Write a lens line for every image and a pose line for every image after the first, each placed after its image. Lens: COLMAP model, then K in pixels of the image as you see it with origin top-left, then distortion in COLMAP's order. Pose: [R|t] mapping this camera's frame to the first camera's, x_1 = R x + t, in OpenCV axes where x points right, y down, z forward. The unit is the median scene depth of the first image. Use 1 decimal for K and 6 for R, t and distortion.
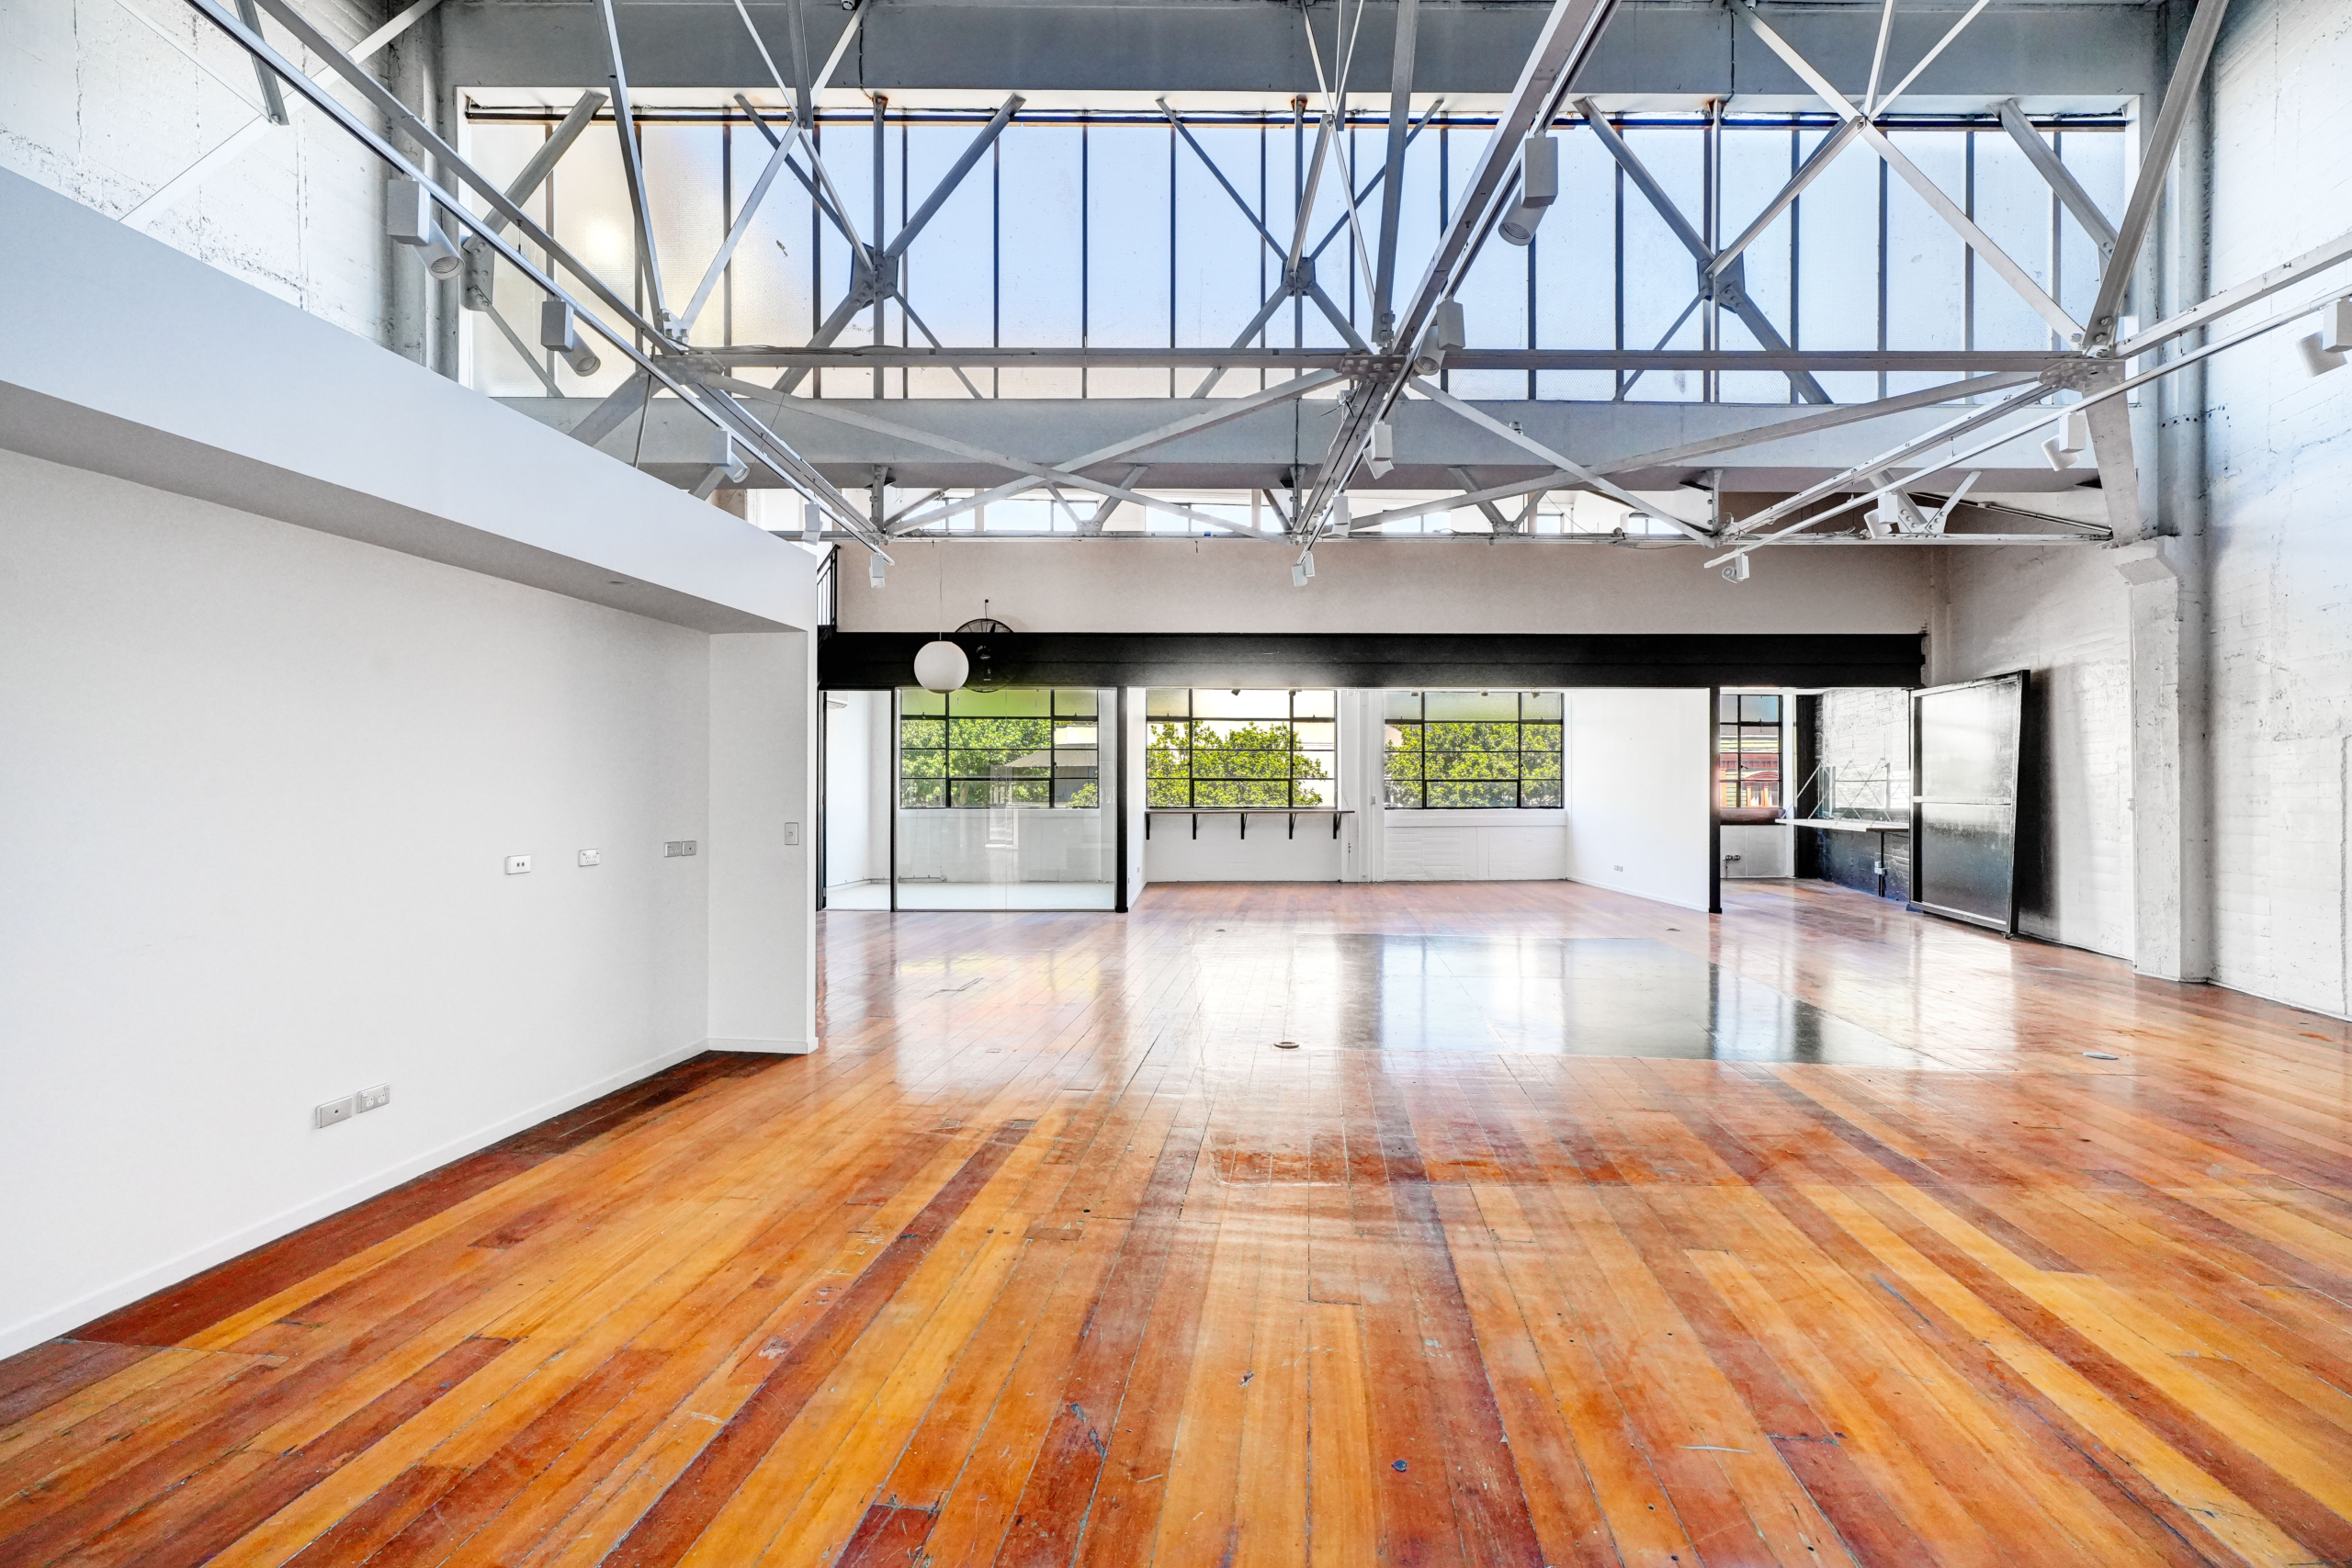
lens RADIAL K [[1050.0, 0, 1176.0], [0, 1050.0, 784.0], [0, 0, 1]] dist [-0.012328, 0.000004]
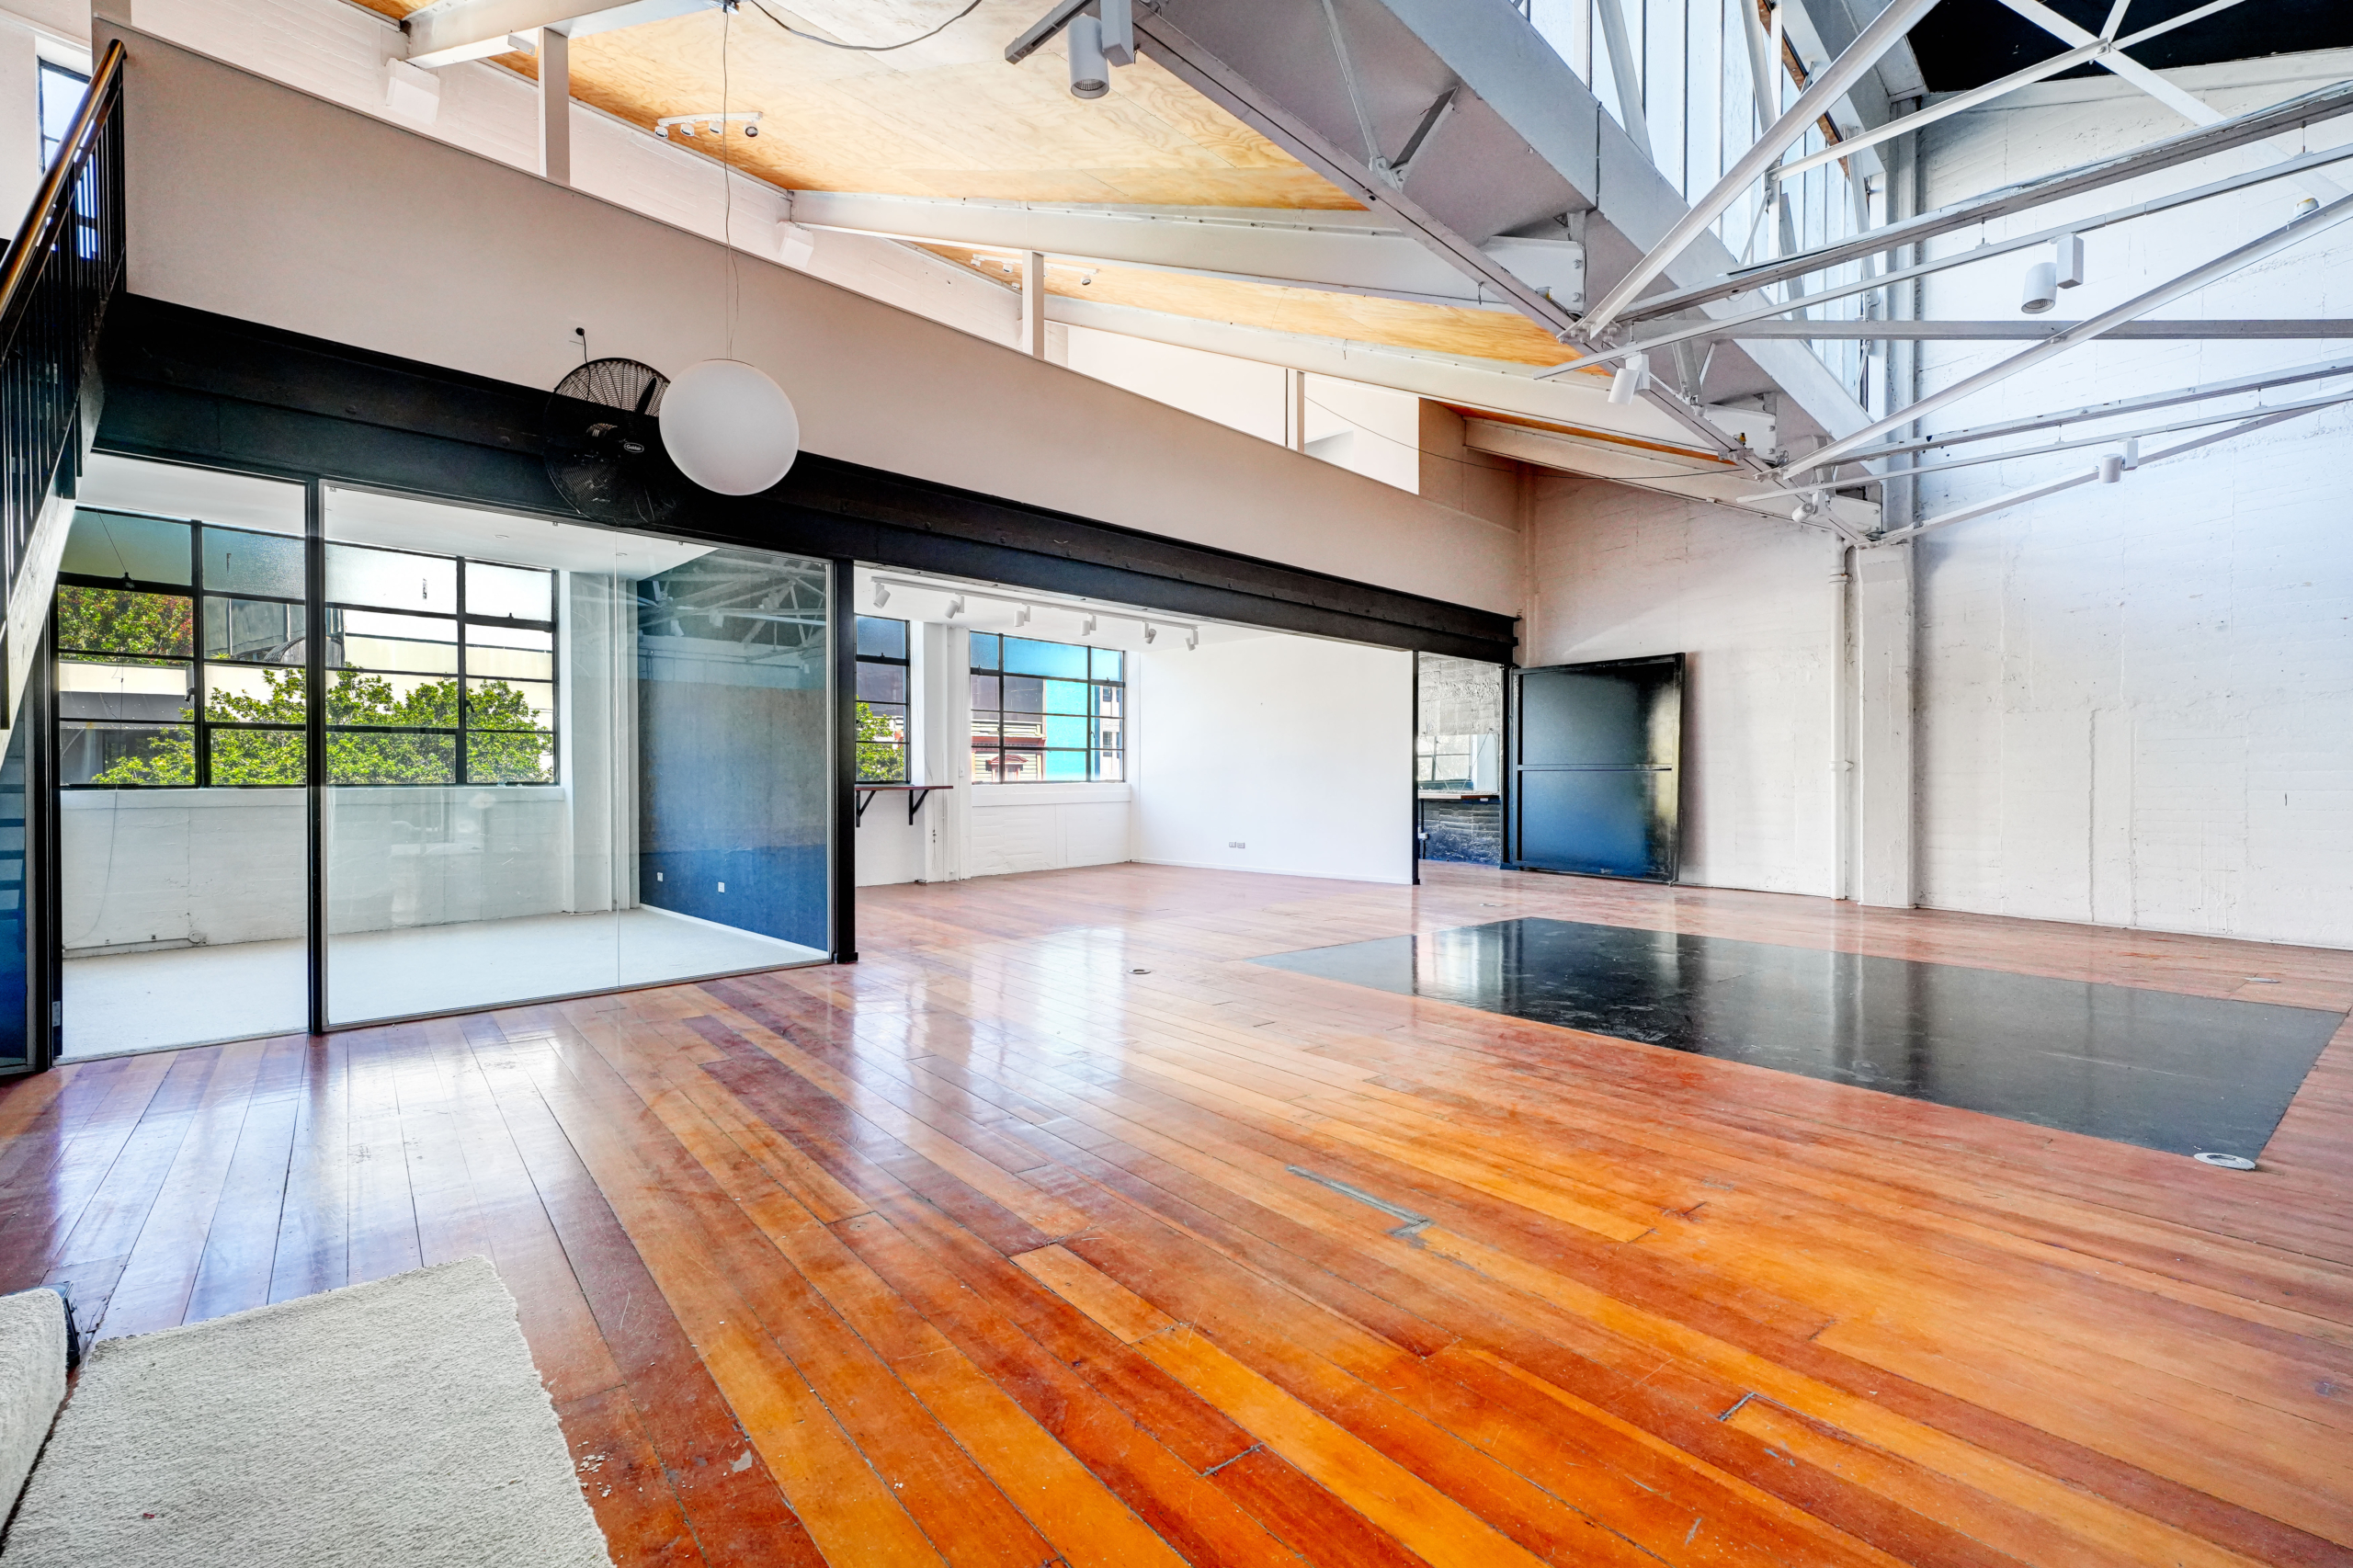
lens RADIAL K [[1050.6, 0, 1176.5], [0, 1050.6, 784.0], [0, 0, 1]] dist [-0.012328, 0.000004]
pose [[0.698081, -0.005275, 0.715999, -0.327517], [-0.004136, 0.999926, 0.011399, 0.020124], [-0.716007, -0.010918, 0.698008, 0.482085]]
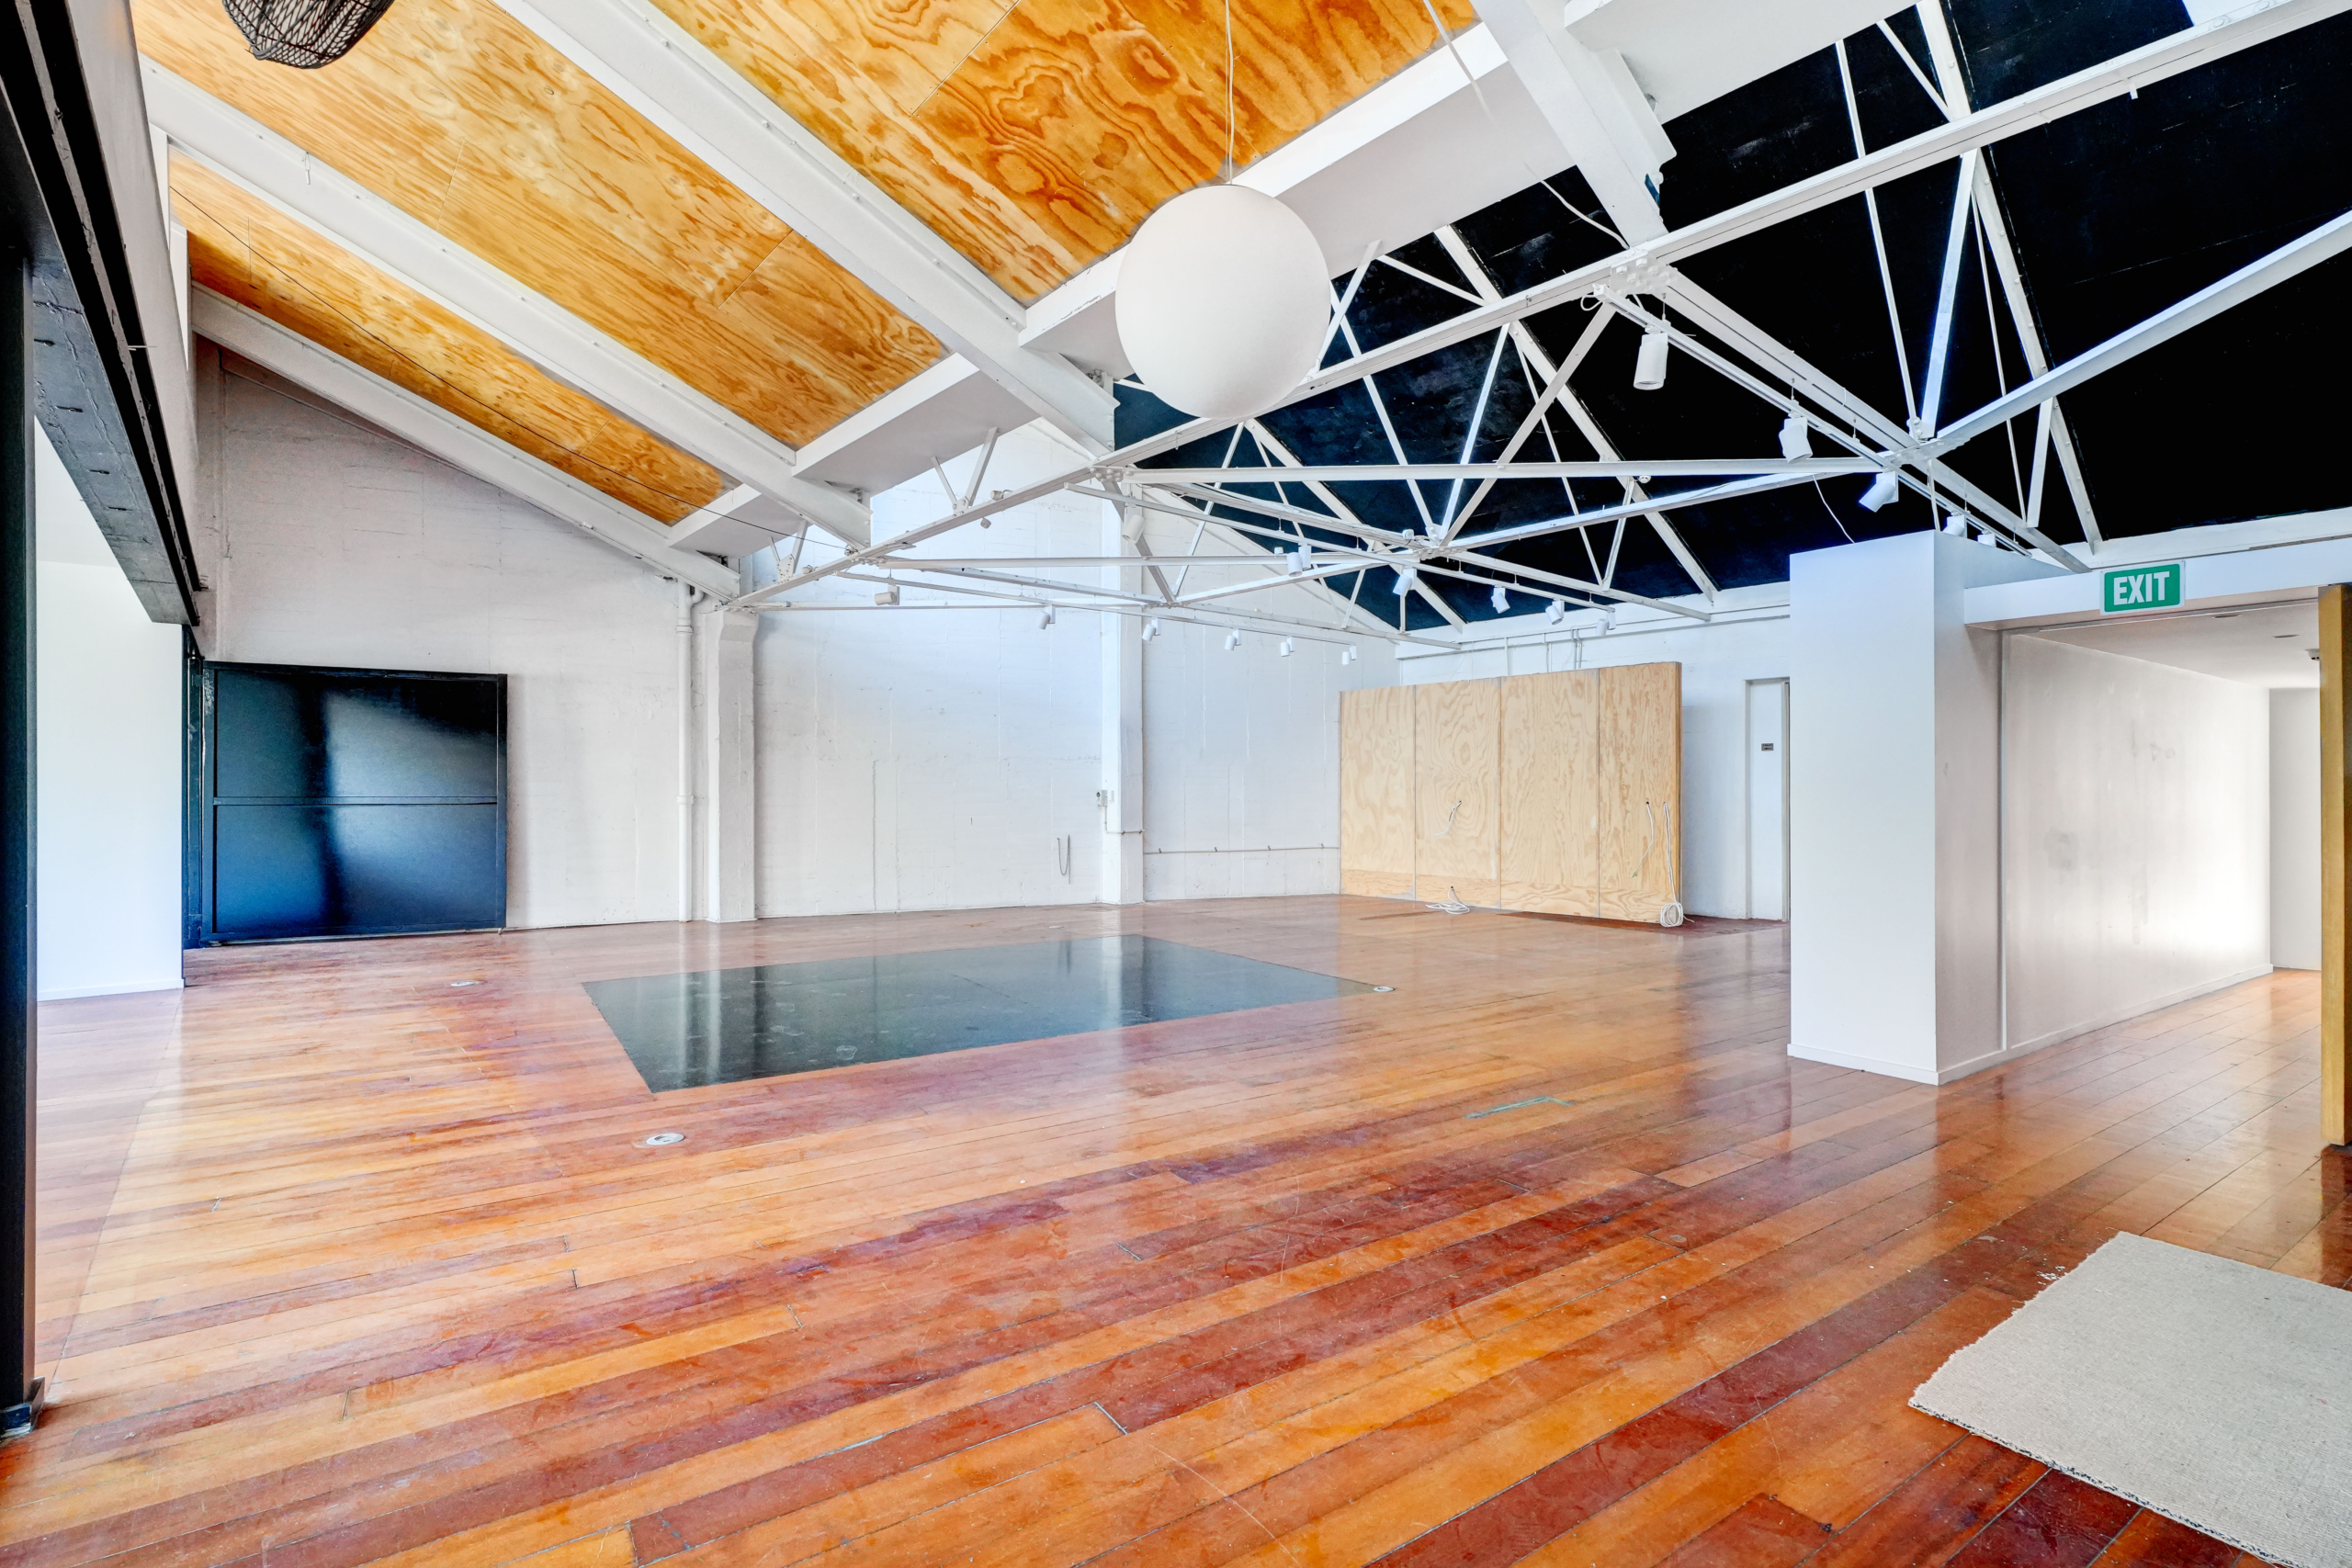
lens RADIAL K [[1062.6, 0, 1163.1], [0, 1062.6, 790.5], [0, 0, 1]] dist [0.000753, 0.000216]
pose [[-0.647001, -0.000273, 0.762489, -0.335458], [-0.005619, 0.999974, -0.004410, 0.006451], [-0.762468, -0.007137, -0.646986, 0.965731]]
